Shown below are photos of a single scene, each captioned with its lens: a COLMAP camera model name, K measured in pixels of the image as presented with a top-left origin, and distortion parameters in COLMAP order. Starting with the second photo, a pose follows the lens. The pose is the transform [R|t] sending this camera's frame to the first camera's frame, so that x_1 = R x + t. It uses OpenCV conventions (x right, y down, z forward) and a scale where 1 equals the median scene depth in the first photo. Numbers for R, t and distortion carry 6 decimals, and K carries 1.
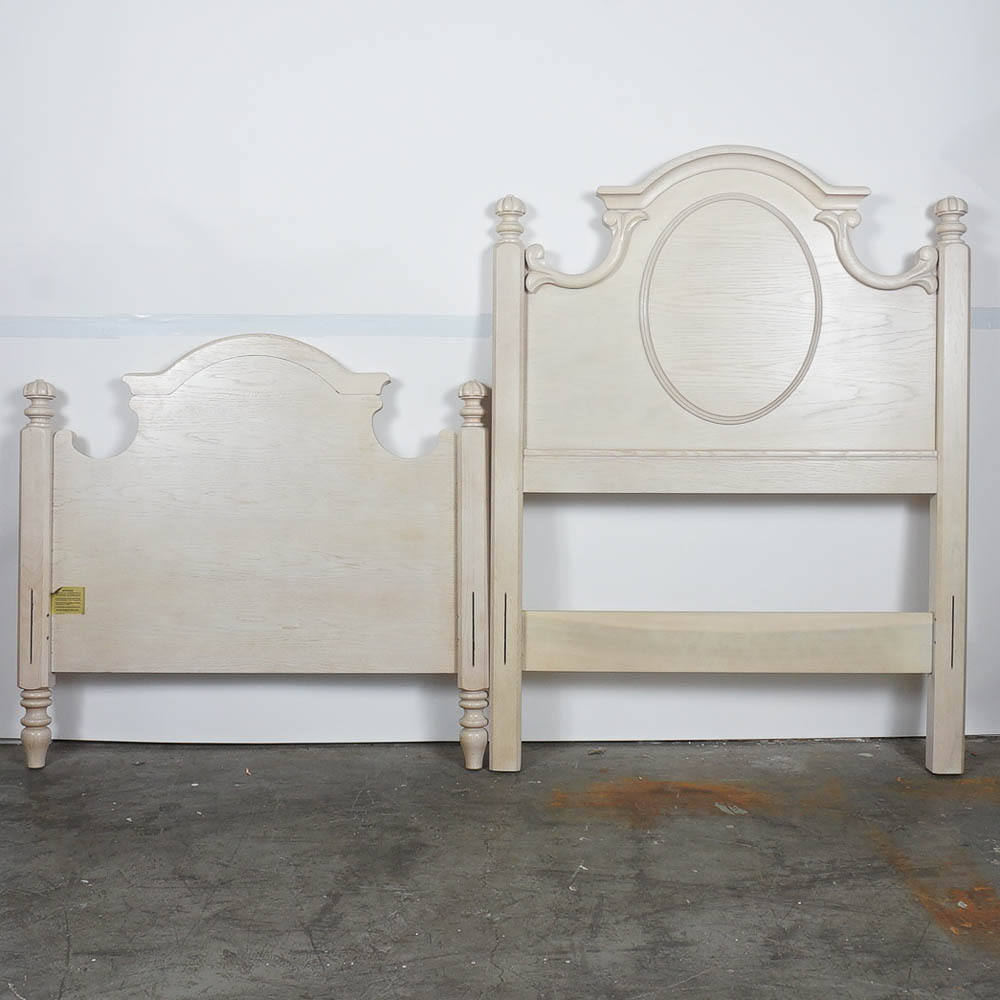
lens RADIAL K [[1277.7, 0, 501.9], [0, 1277.7, 499.3], [0, 0, 1]] dist [-0.003429, 0.000000]
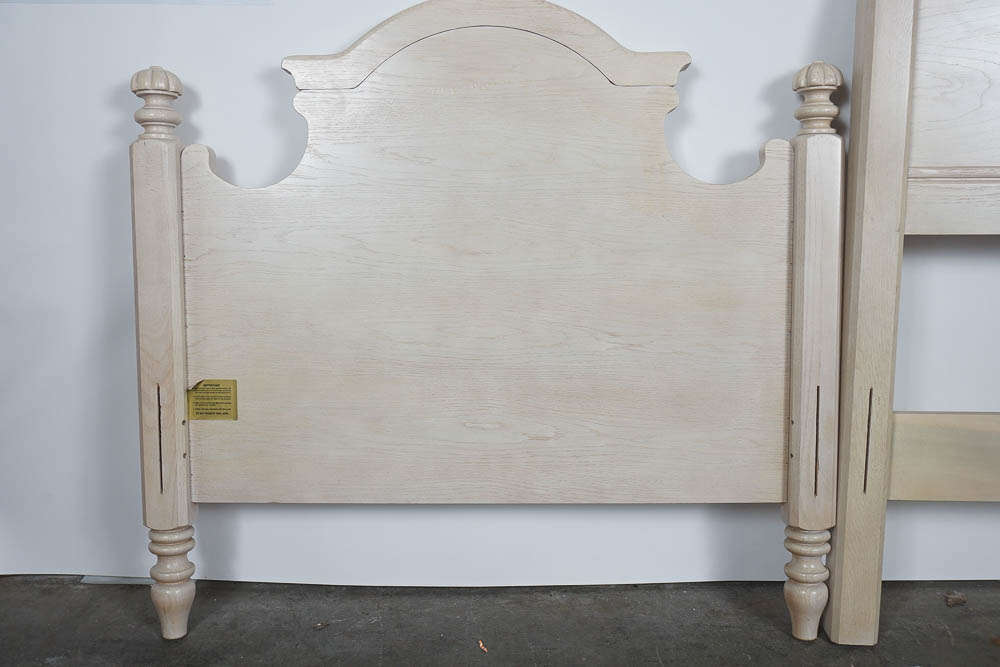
lens RADIAL K [[925.7, 0, 496.9], [0, 925.7, 335.0], [0, 0, 1]] dist [0.030390, 0.000000]
pose [[0.999762, -0.004019, -0.021423, -0.178504], [0.006214, 0.994624, 0.103366, -0.004869], [0.020892, -0.103474, 0.994413, 0.517869]]
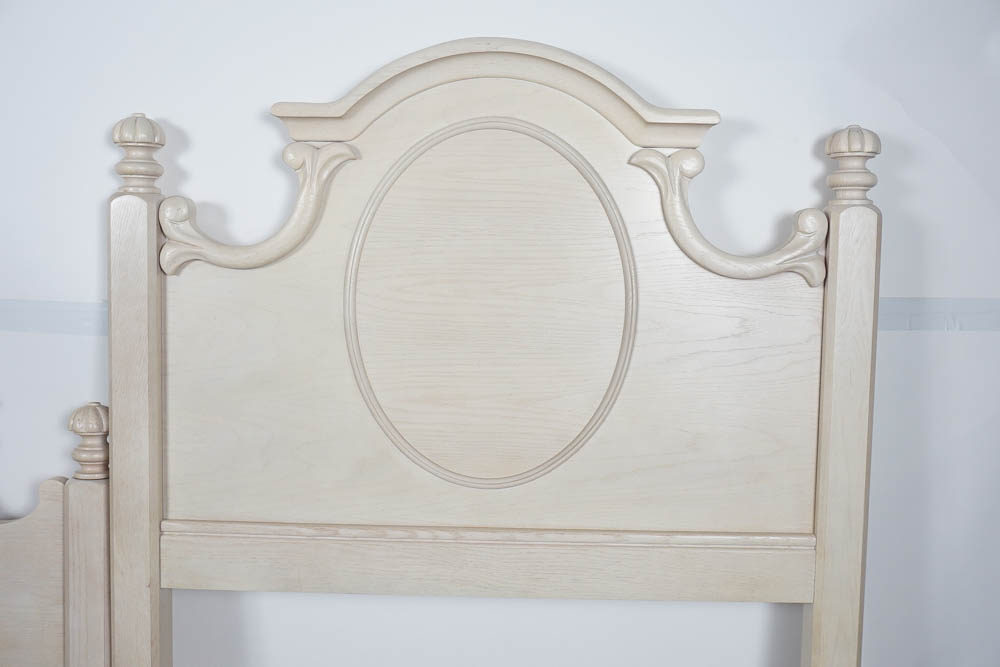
lens RADIAL K [[1012.8, 0, 499.5], [0, 1012.8, 333.2], [0, 0, 1]] dist [0.010437, 0.000000]
pose [[0.999856, 0.015115, -0.007656, 0.186143], [-0.014568, 0.997644, 0.067045, -0.167532], [0.008652, -0.066924, 0.997721, 0.503855]]
